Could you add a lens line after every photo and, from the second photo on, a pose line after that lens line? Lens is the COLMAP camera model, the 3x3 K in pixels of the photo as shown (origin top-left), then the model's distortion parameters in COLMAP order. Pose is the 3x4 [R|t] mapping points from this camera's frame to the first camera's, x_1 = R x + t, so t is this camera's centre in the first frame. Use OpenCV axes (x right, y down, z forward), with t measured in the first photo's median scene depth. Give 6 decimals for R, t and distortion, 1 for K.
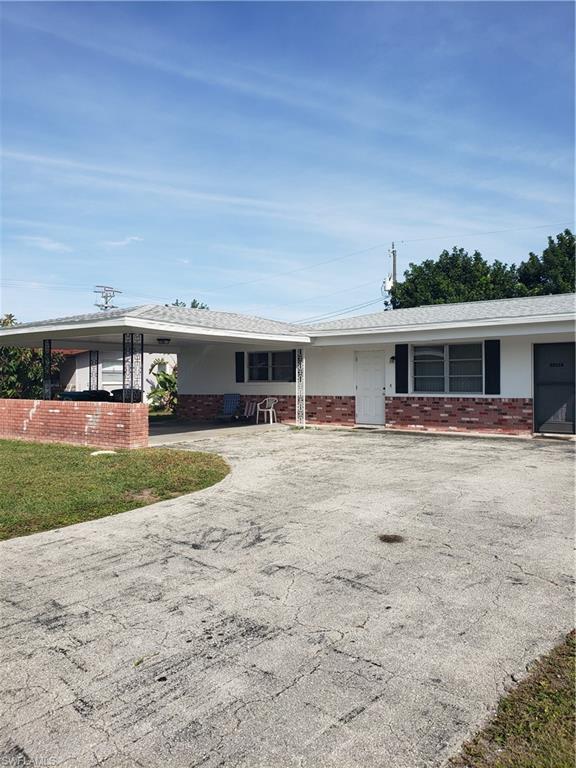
lens RADIAL K [[593.7, 0, 272.2], [0, 593.7, 399.8], [0, 0, 1]] dist [0.038268, 0.001559]
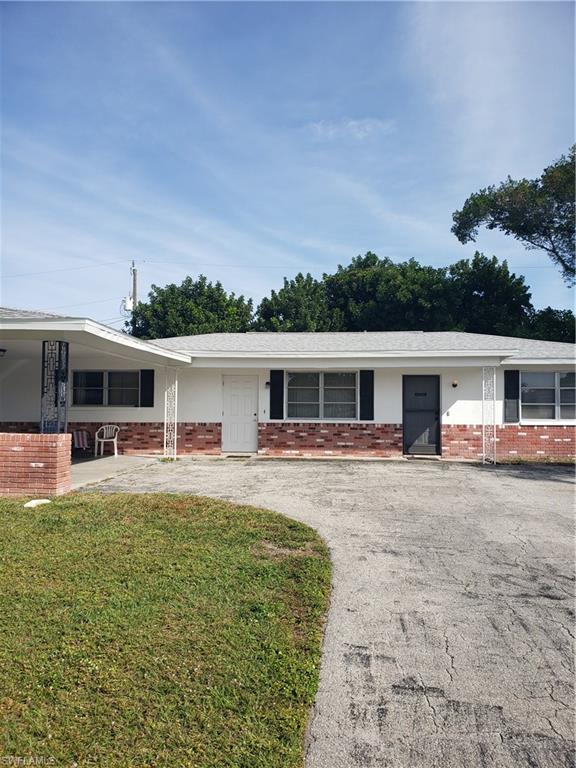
lens RADIAL K [[603.5, 0, 289.8], [0, 603.5, 399.4], [0, 0, 1]] dist [0.061192, -0.002299]
pose [[0.828792, 0.016357, 0.559318, -0.321682], [0.007808, 0.999137, -0.040790, -0.002935], [-0.559503, 0.038174, 0.827949, 0.156636]]
